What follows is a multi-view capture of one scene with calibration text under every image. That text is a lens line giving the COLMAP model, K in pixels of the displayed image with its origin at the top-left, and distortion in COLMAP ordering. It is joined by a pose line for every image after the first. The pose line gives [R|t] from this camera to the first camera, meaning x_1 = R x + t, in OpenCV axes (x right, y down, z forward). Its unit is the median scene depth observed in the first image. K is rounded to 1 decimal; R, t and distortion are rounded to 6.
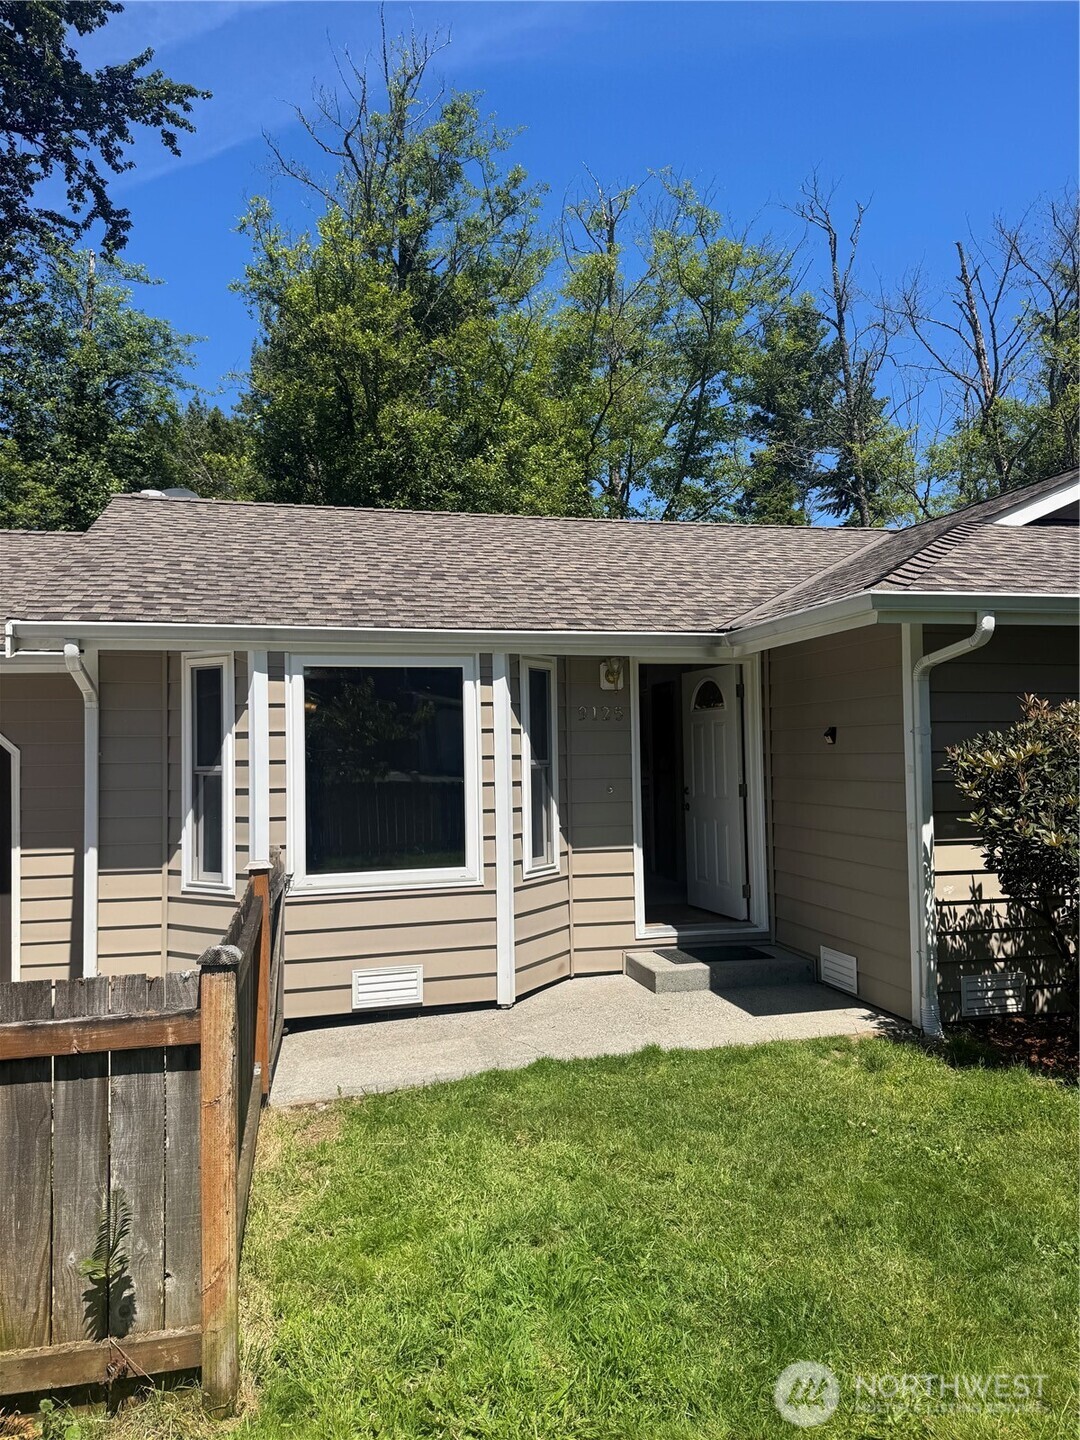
lens RADIAL K [[1033.4, 0, 515.2], [0, 1033.4, 711.4], [0, 0, 1]] dist [0.037153, -0.008778]
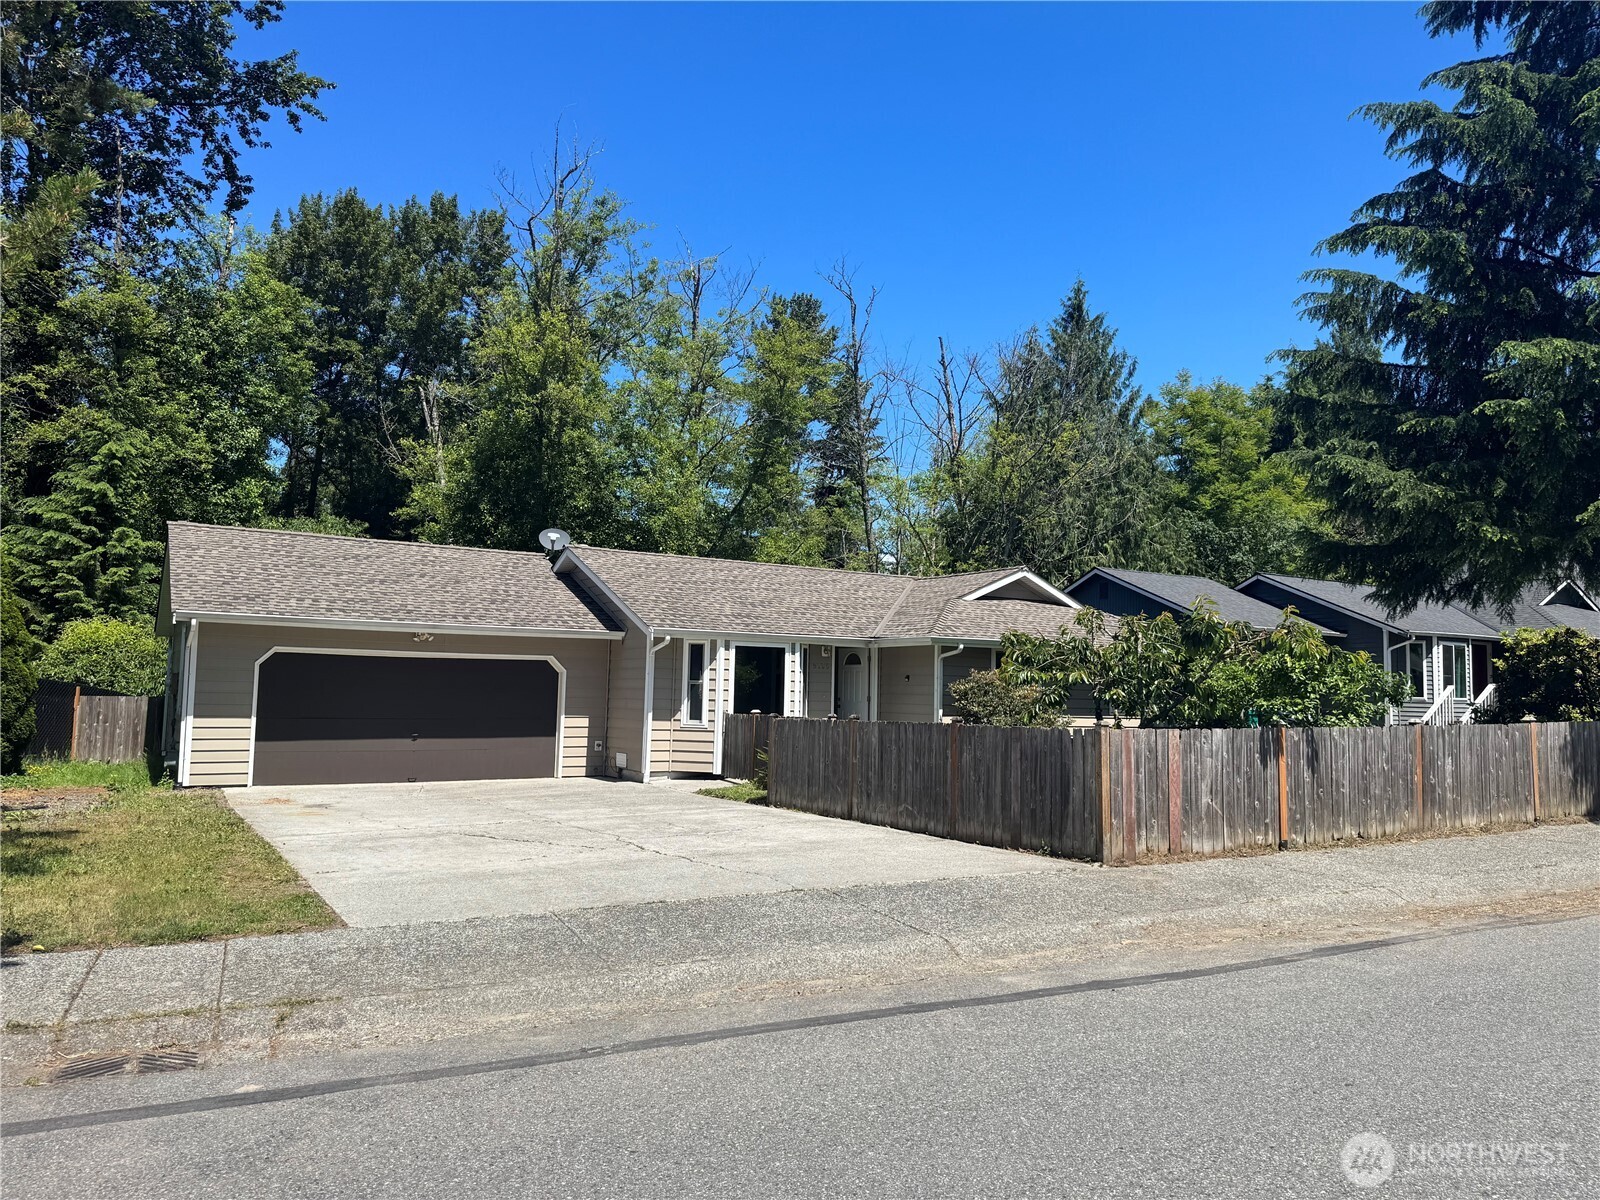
lens RADIAL K [[1148.3, 0, 798.7], [0, 1148.3, 601.0], [0, 0, 1]] dist [0.037153, -0.008778]
pose [[0.951576, 0.060807, 0.301341, -0.218502], [-0.049400, 0.997749, -0.045340, -0.007132], [-0.303420, 0.028258, 0.952438, -0.442527]]
